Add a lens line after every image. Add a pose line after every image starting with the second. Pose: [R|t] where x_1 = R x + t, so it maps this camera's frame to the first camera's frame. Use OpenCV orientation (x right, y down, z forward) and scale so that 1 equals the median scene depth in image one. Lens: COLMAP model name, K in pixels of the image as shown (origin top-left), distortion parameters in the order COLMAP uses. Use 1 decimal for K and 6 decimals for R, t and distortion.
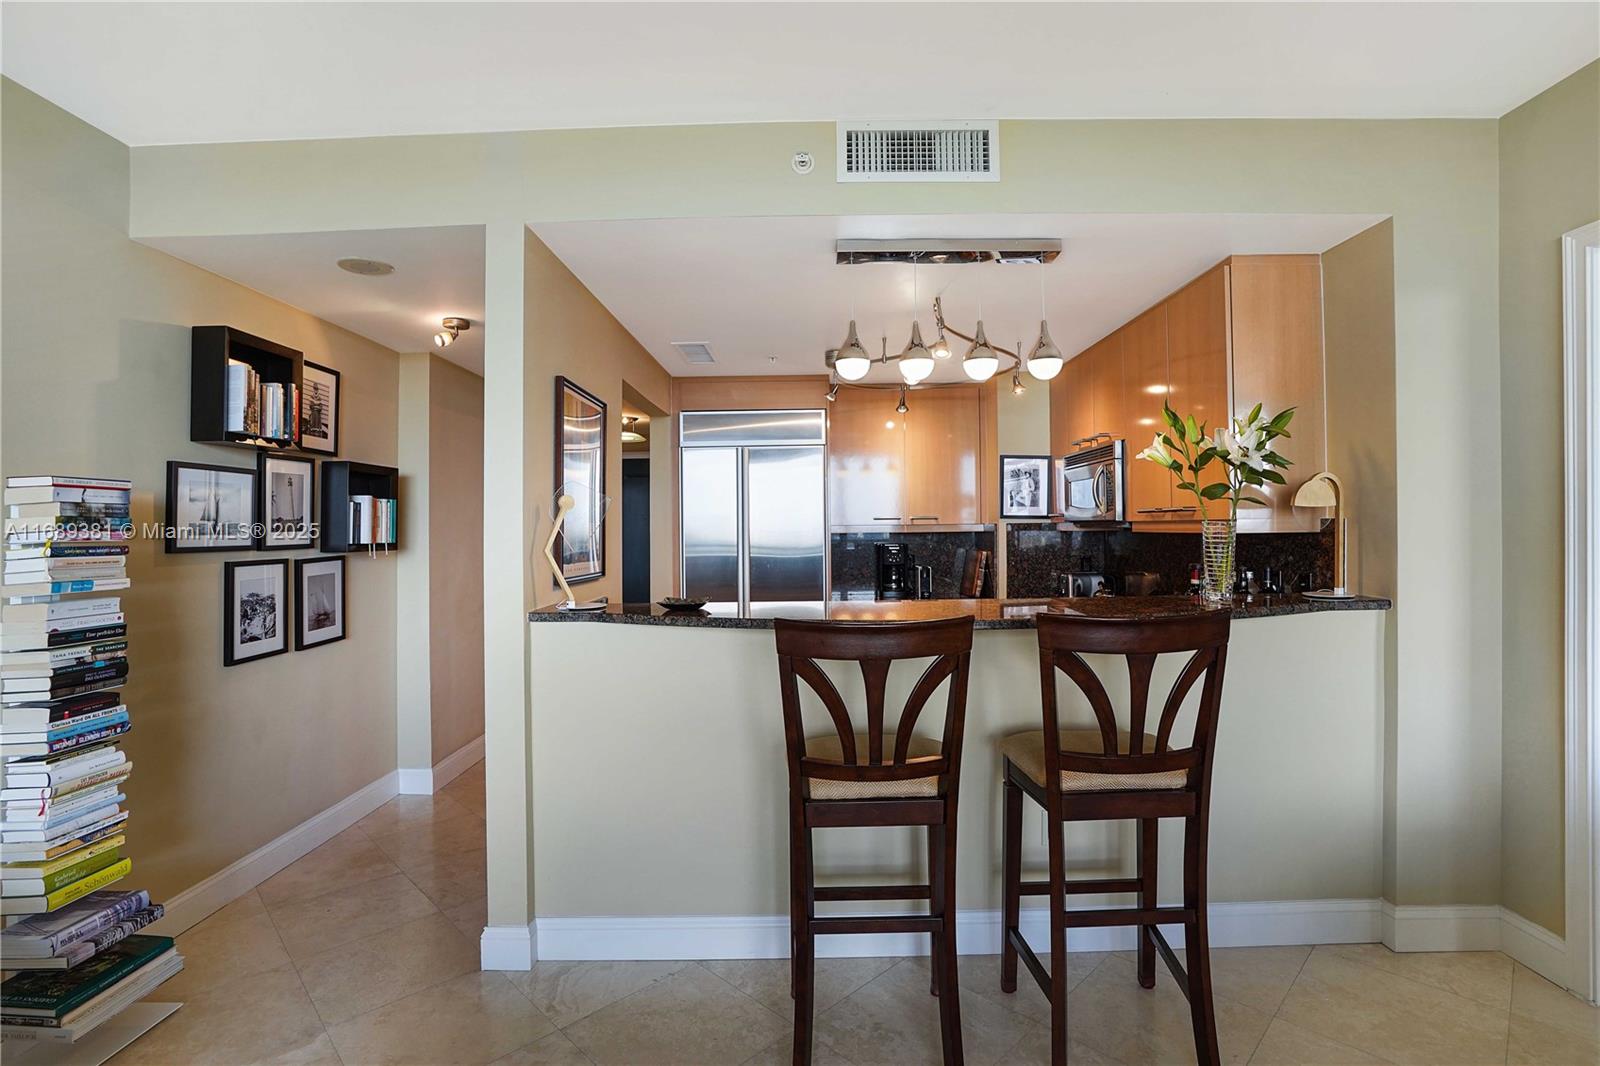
lens RADIAL K [[743.8, 0, 807.9], [0, 743.8, 525.0], [0, 0, 1]] dist [-0.072528, 0.029100]
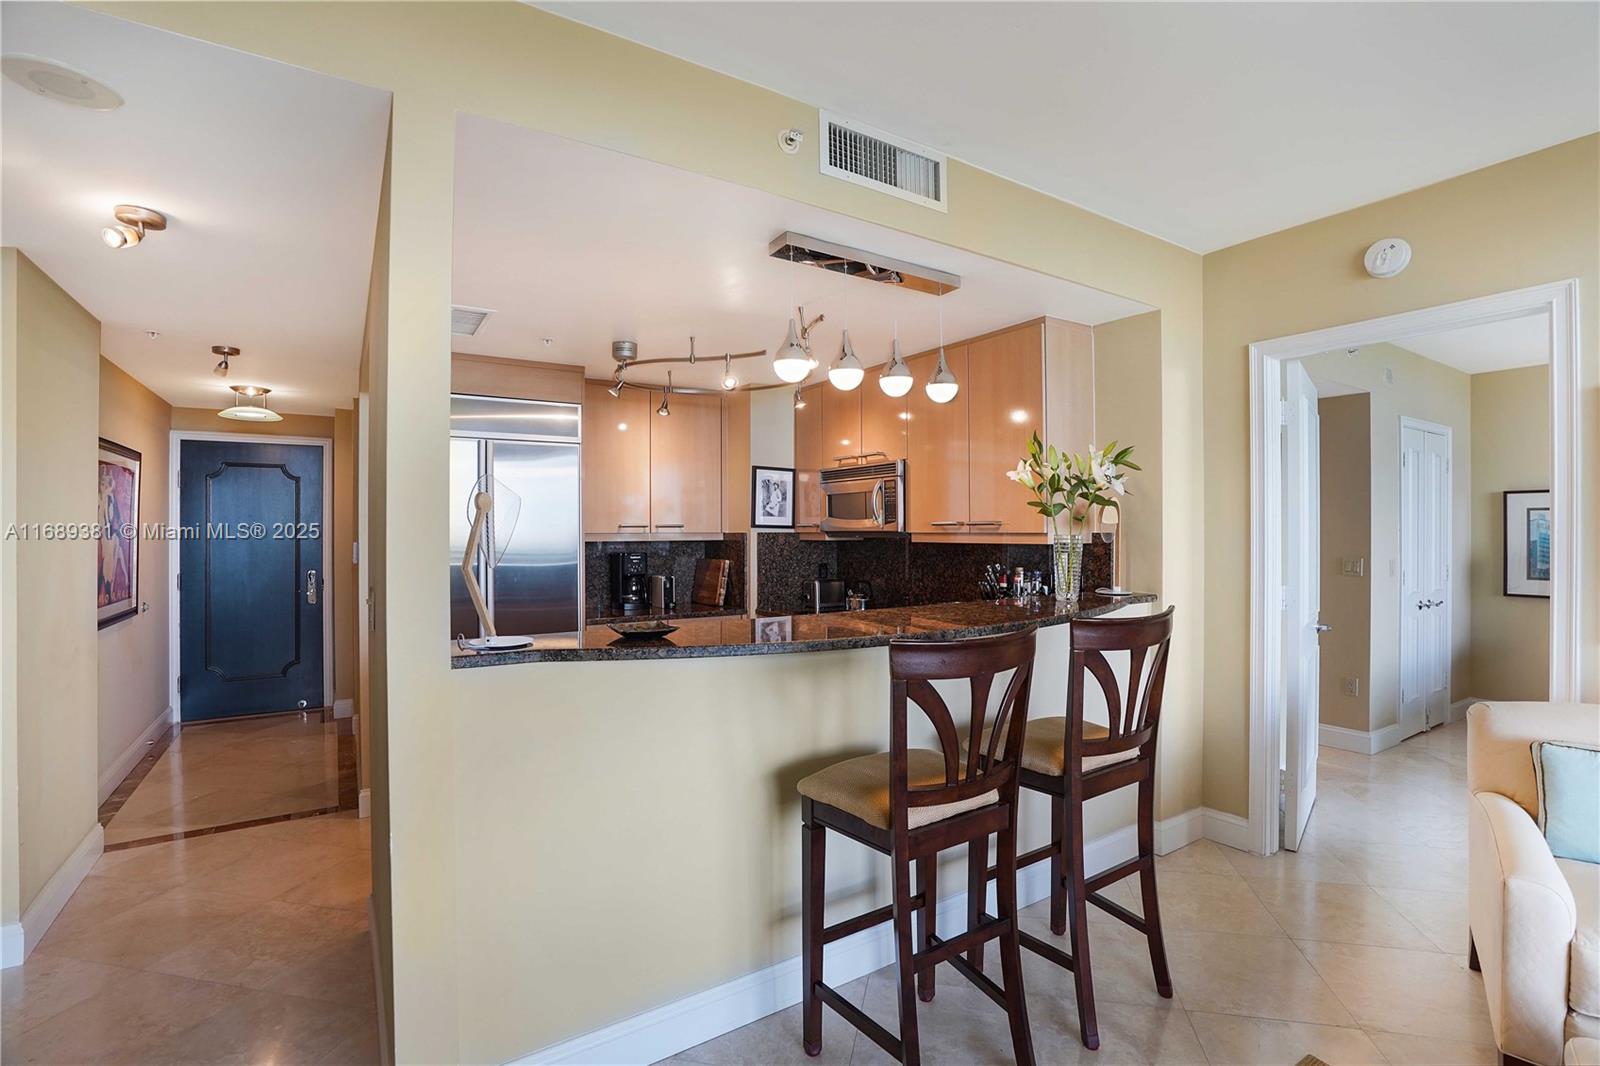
lens RADIAL K [[731.6, 0, 802.5], [0, 731.6, 528.4], [0, 0, 1]] dist [-0.051317, 0.015792]
pose [[0.838430, 0.011252, 0.544894, -0.420500], [-0.009143, 0.999937, -0.006580, -0.003177], [-0.544933, 0.000535, 0.838479, 0.202451]]
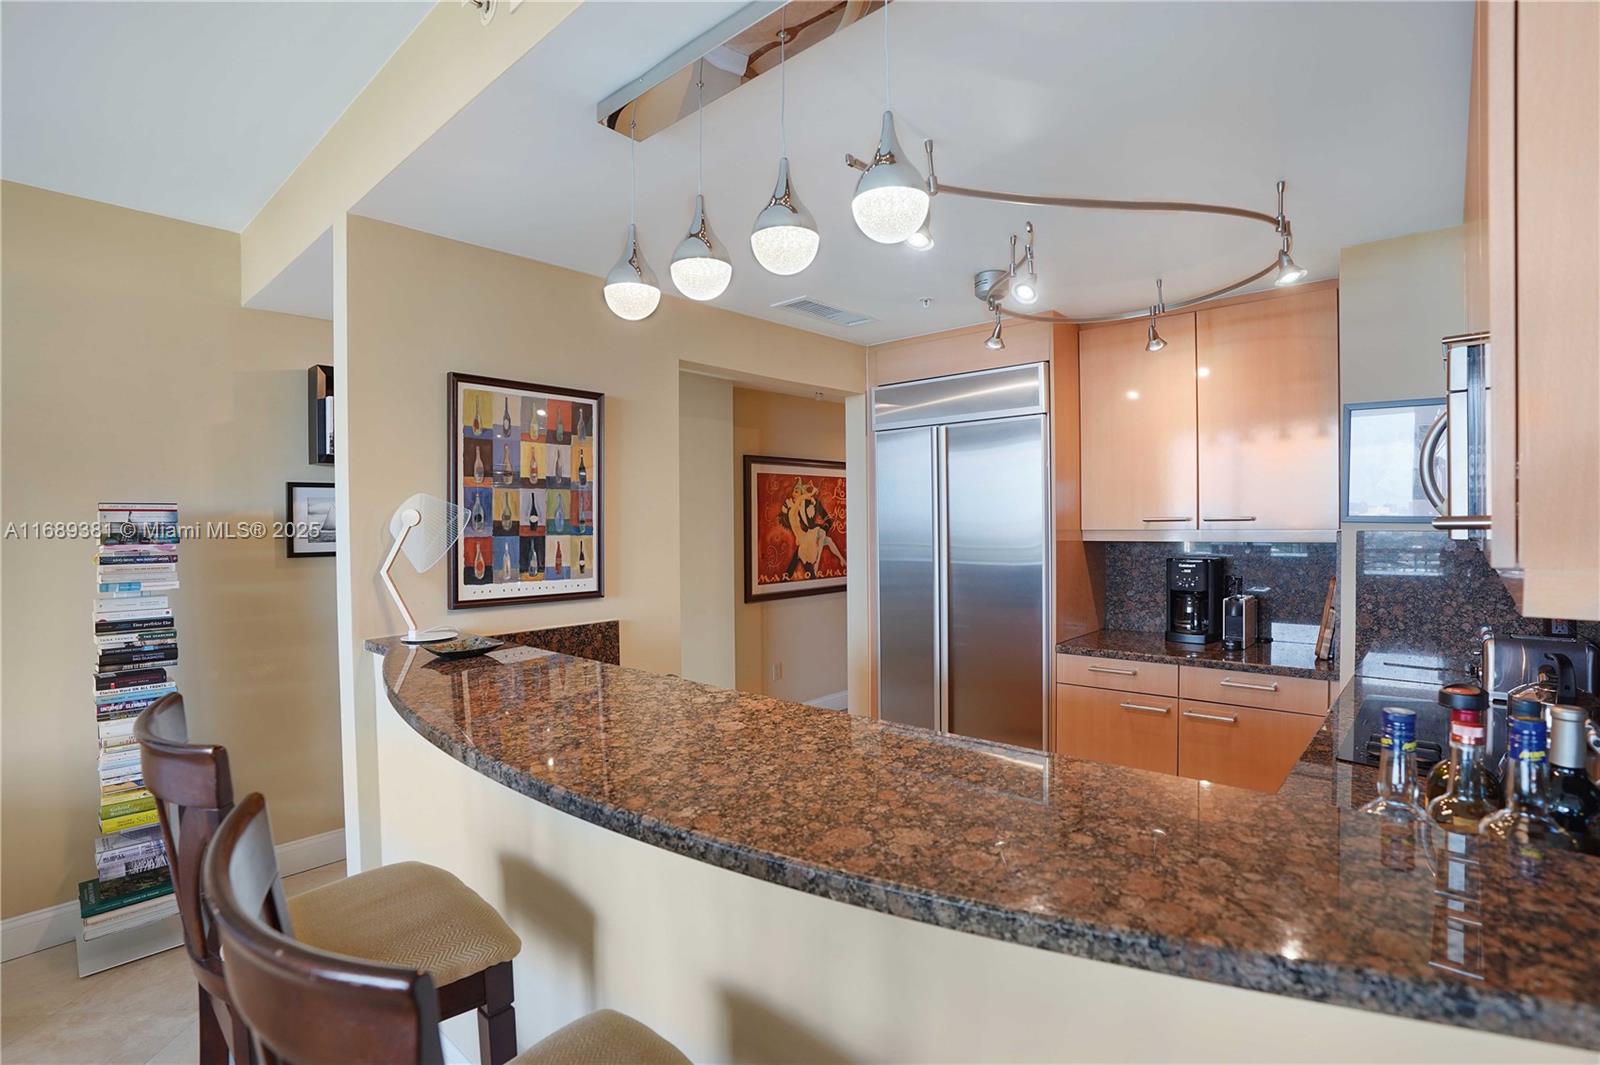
lens RADIAL K [[758.9, 0, 800.0], [0, 758.9, 532.5], [0, 0, 1]] dist [-0.079355, 0.030918]
pose [[0.755840, 0.013994, -0.654607, 0.556079], [0.005069, 0.999617, 0.027222, -0.031598], [0.654737, -0.023893, 0.755479, 0.590679]]
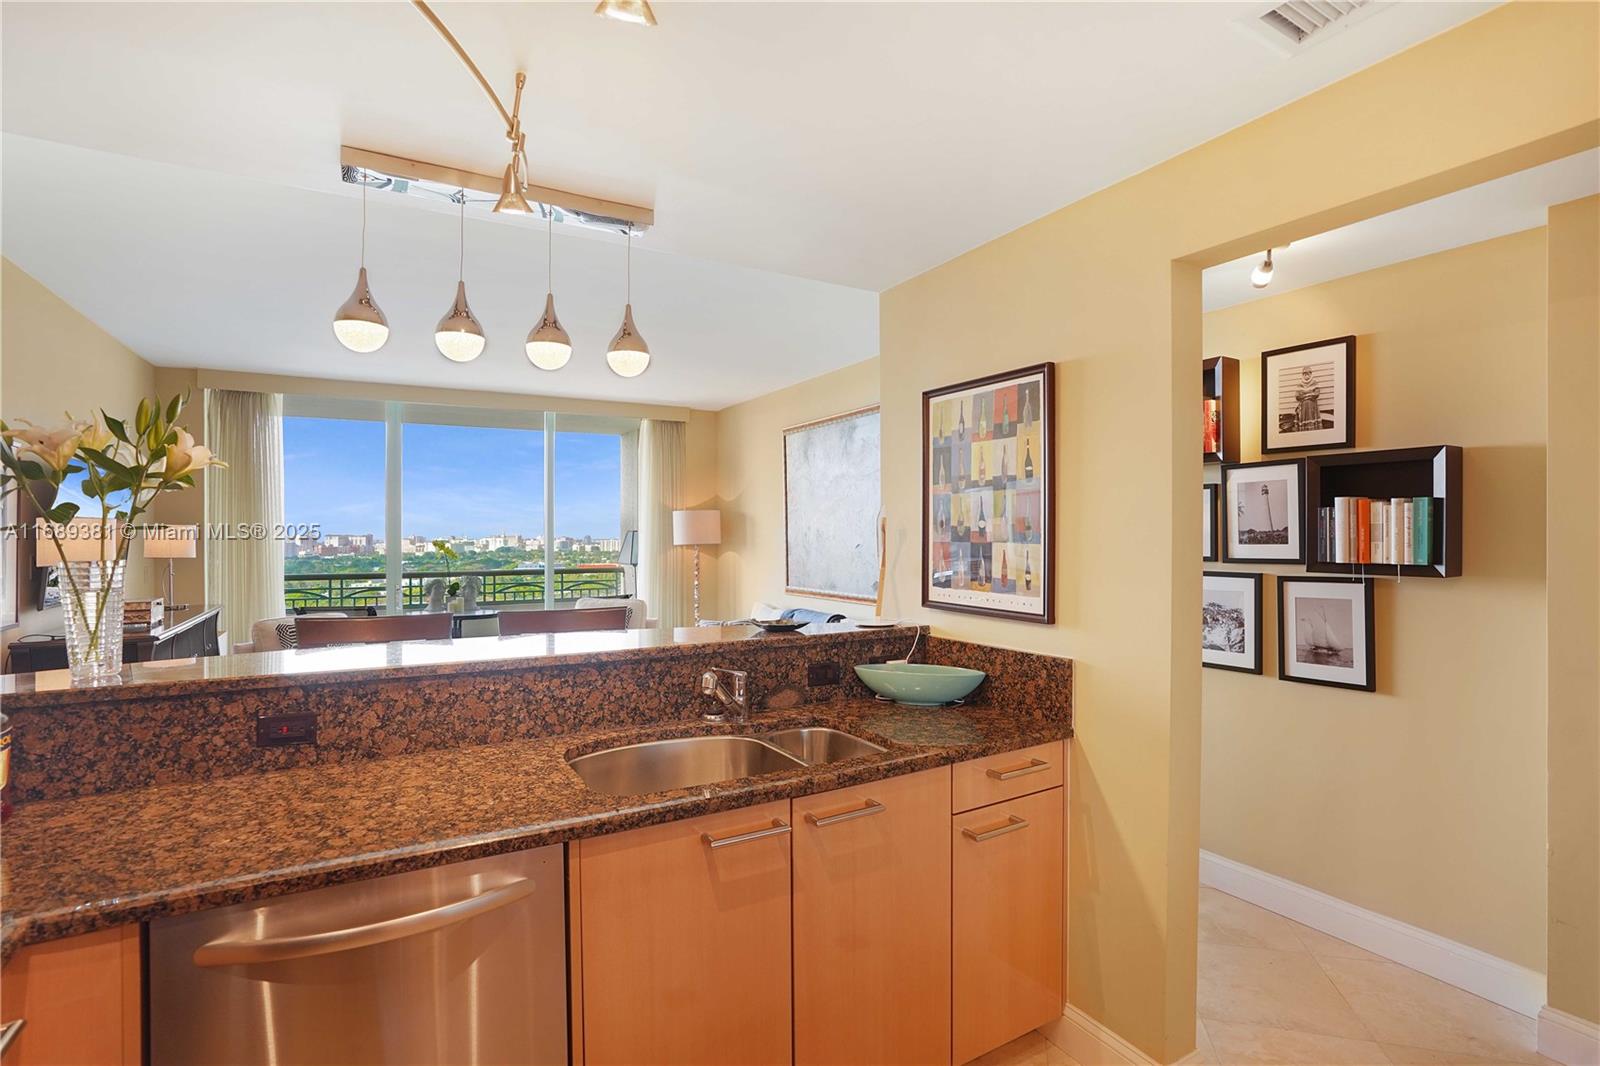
lens RADIAL K [[758.9, 0, 800.0], [0, 758.9, 533.0], [0, 0, 1]] dist [-0.079355, 0.030918]
pose [[-0.864488, 0.013764, -0.502465, 0.306446], [0.016572, 0.999862, -0.001123, -0.016734], [0.502380, -0.009298, -0.864597, 1.755367]]
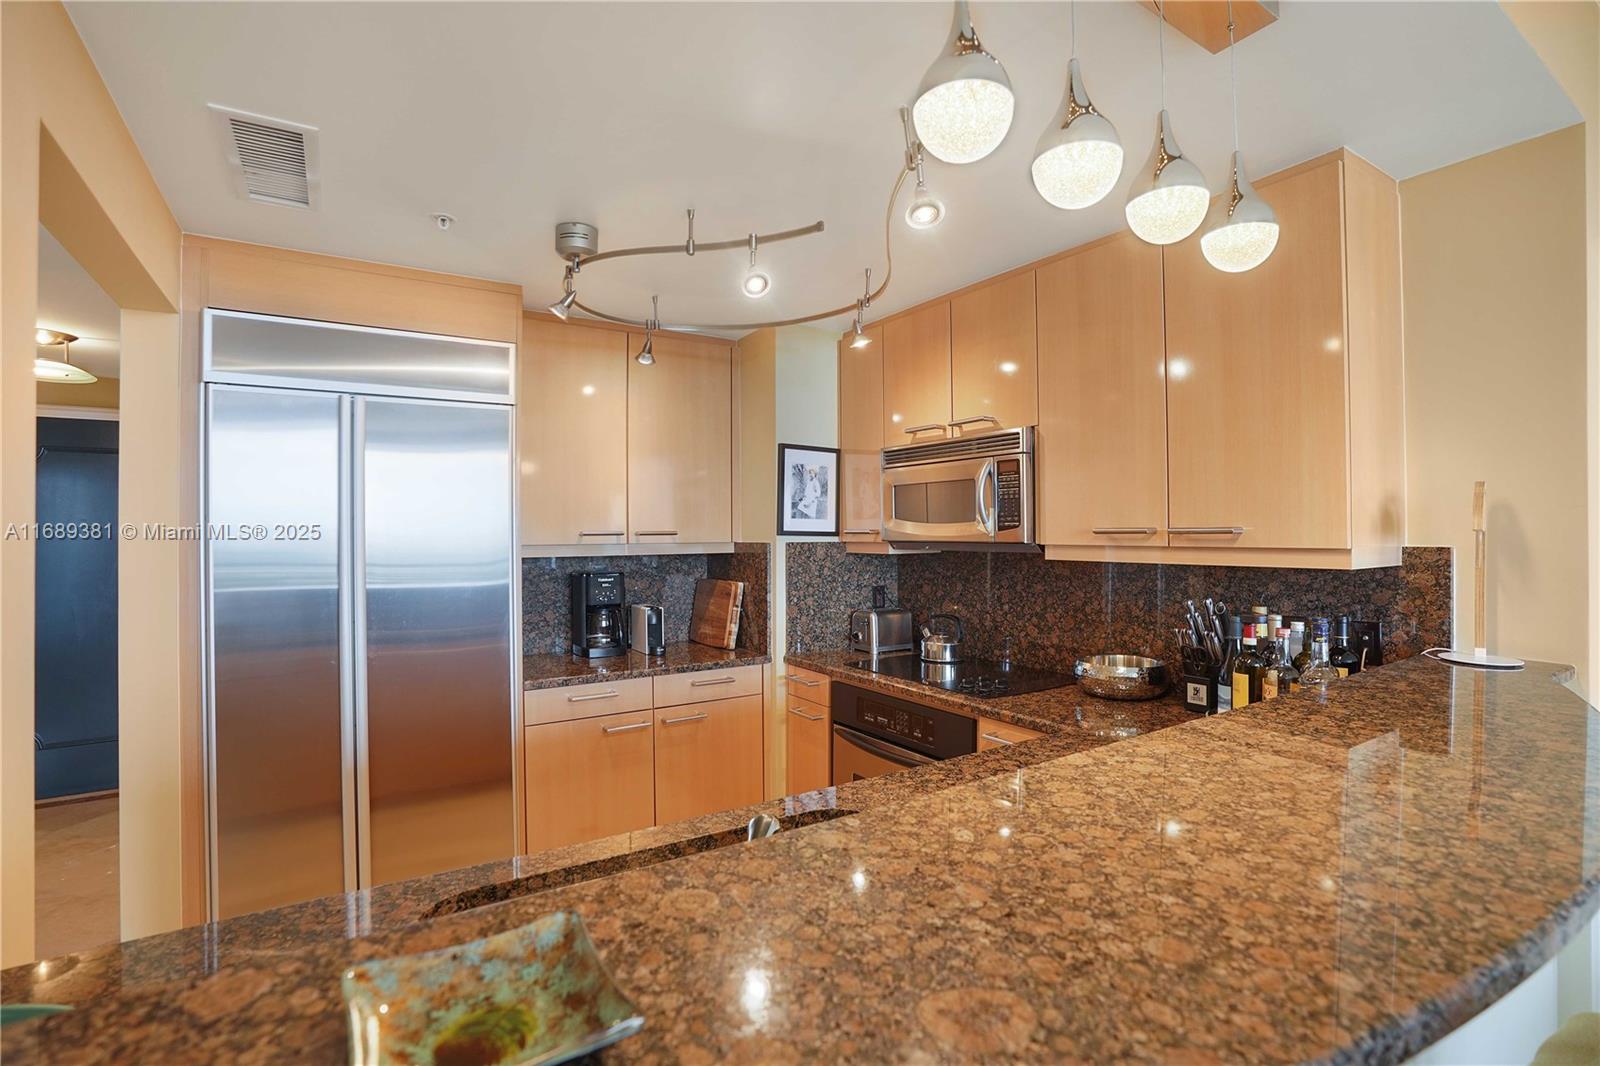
lens RADIAL K [[743.8, 0, 807.9], [0, 743.8, 525.0], [0, 0, 1]] dist [-0.072528, 0.029100]
pose [[0.834431, 0.013306, 0.550952, -0.180473], [-0.006524, 0.999877, -0.014268, -0.015497], [-0.551074, 0.008311, 0.834415, 0.727855]]
